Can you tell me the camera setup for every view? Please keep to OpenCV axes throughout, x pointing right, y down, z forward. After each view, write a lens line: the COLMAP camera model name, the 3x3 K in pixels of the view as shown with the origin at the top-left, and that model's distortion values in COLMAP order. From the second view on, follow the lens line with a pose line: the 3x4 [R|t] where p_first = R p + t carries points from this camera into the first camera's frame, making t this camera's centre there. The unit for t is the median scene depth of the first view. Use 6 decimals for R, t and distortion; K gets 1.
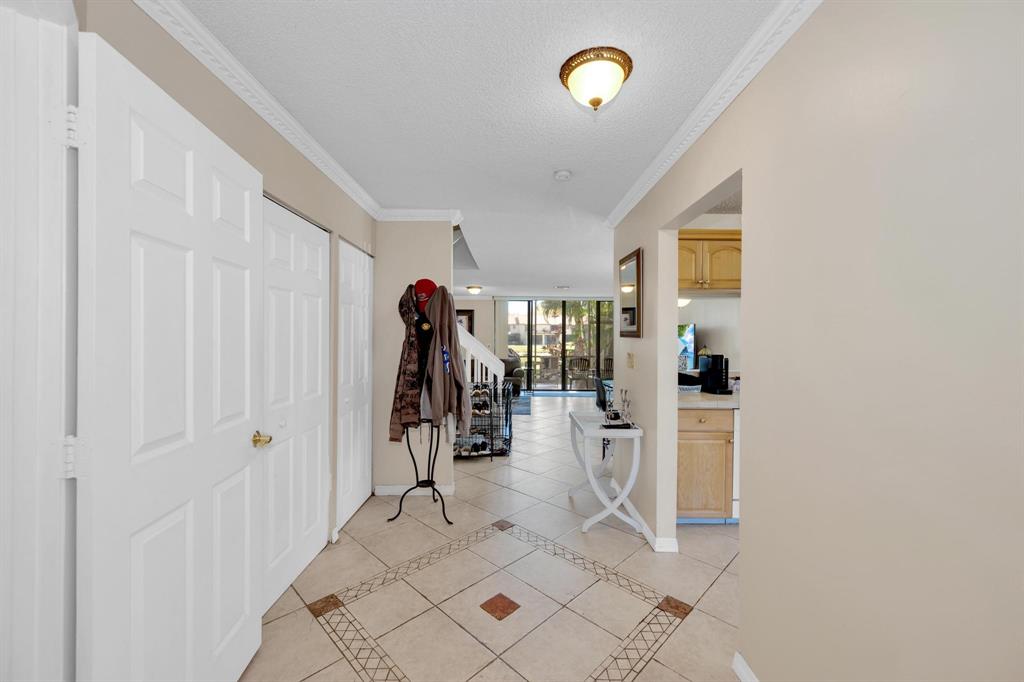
lens RADIAL K [[405.1, 0, 506.9], [0, 405.1, 340.4], [0, 0, 1]] dist [-0.001187, 0.000554]
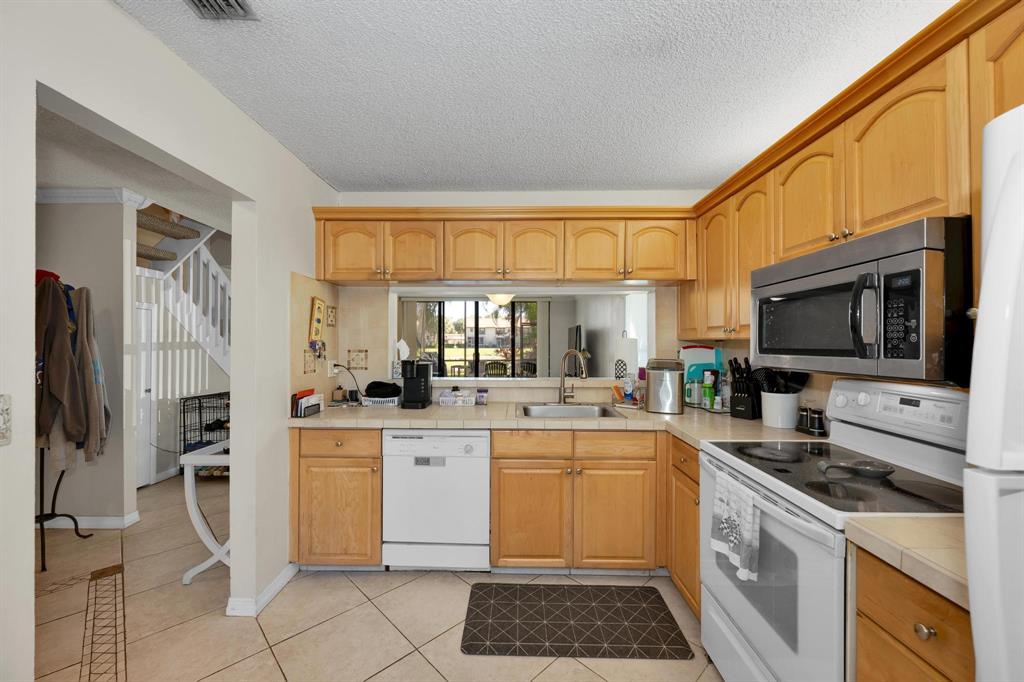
lens RADIAL K [[405.1, 0, 512.0], [0, 405.1, 342.6], [0, 0, 1]] dist [-0.001187, 0.000554]
pose [[0.999991, -0.001406, -0.004092, 0.821204], [0.001394, 0.999995, -0.002945, 0.001512], [0.004096, 0.002939, 0.999987, 0.200054]]
